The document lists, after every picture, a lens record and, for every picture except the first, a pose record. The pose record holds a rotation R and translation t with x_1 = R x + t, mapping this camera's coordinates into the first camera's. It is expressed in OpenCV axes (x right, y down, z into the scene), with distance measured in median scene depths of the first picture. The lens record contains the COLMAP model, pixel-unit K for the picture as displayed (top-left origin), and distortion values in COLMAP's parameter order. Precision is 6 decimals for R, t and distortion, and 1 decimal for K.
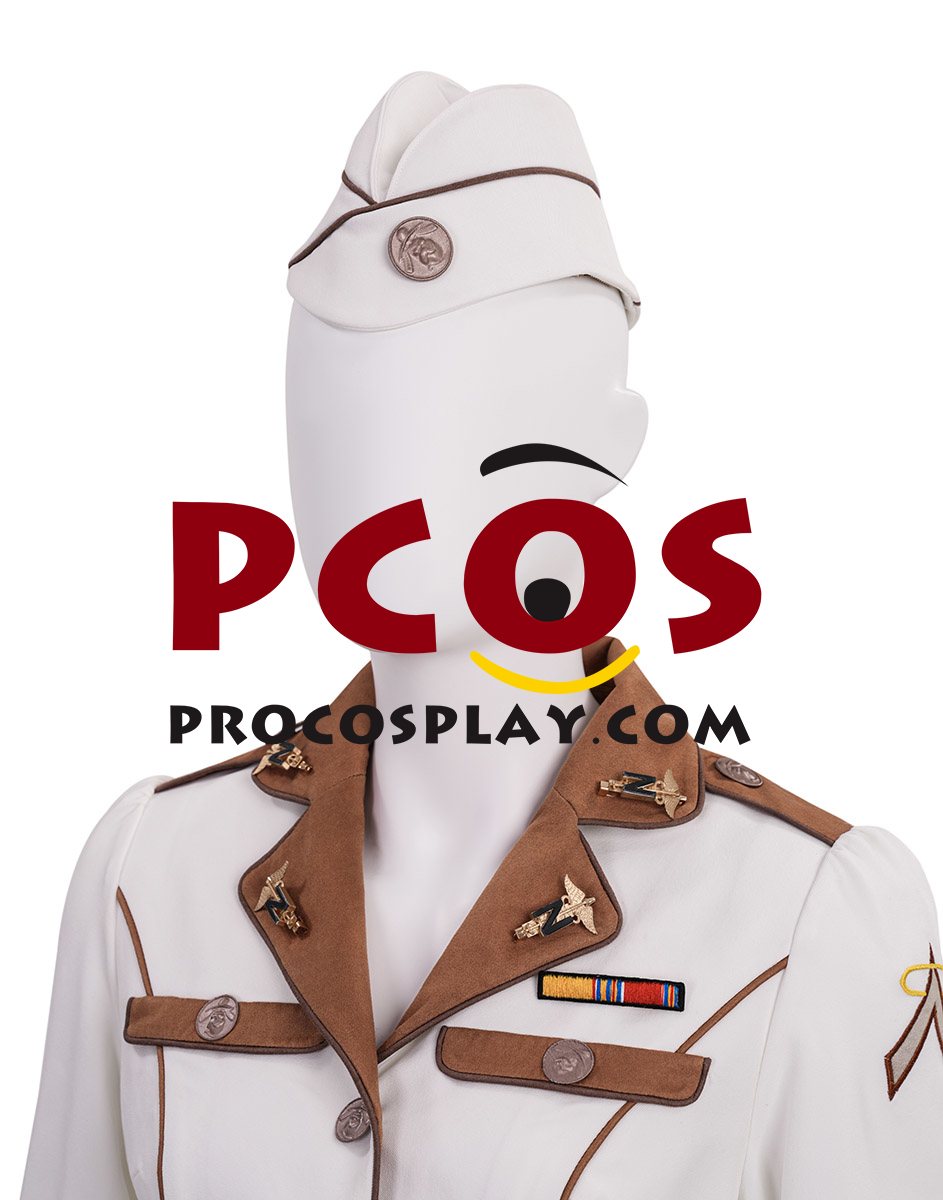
lens RADIAL K [[2921.3, 0, 471.5], [0, 2921.3, 600.0], [0, 0, 1]] dist [0.100979, 0.216602]
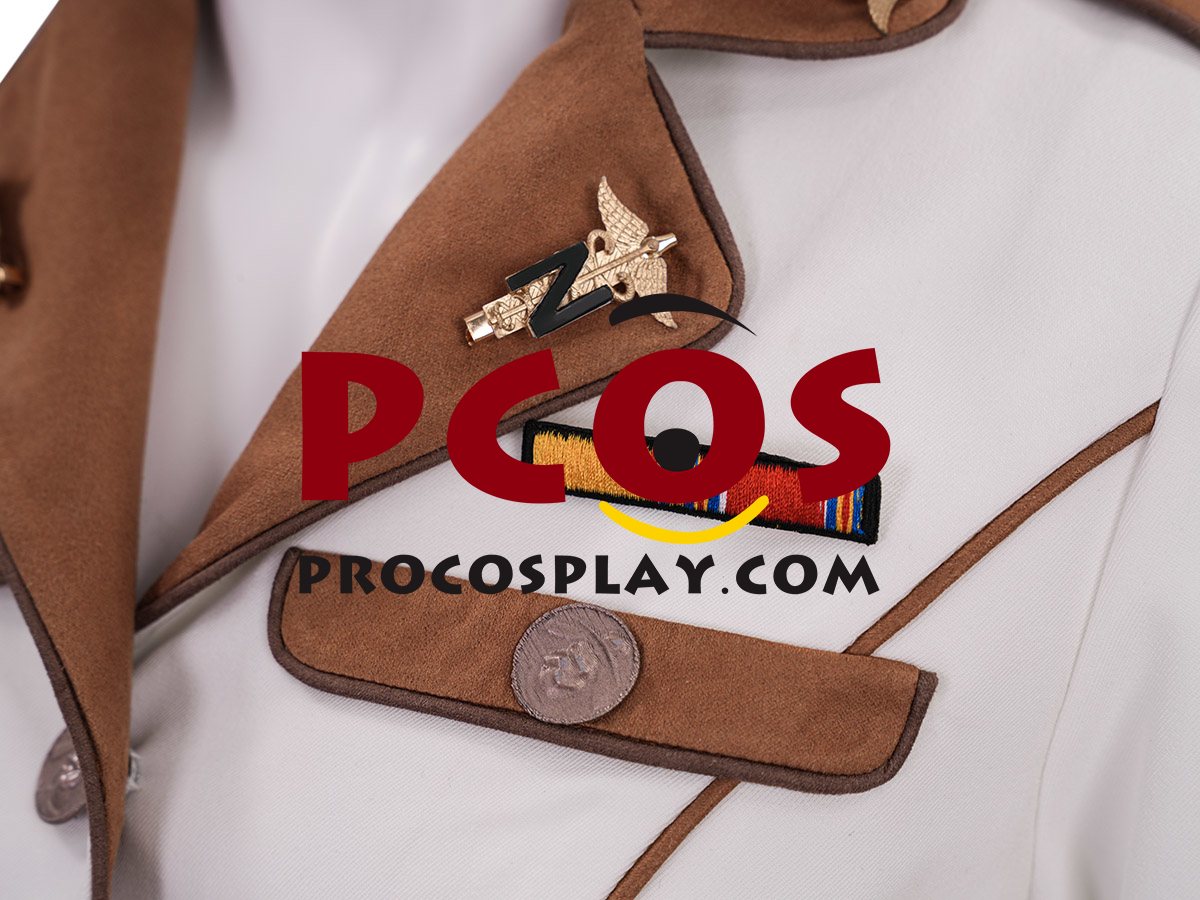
lens RADIAL K [[2687.0, 0, 600.0], [0, 2687.0, 450.0], [0, 0, 1]] dist [0.043256, -0.109191]
pose [[0.992960, 0.024346, -0.115925, 0.076517], [0.007615, 0.963506, 0.267578, 0.032456], [0.118208, -0.266577, 0.956537, 0.651985]]
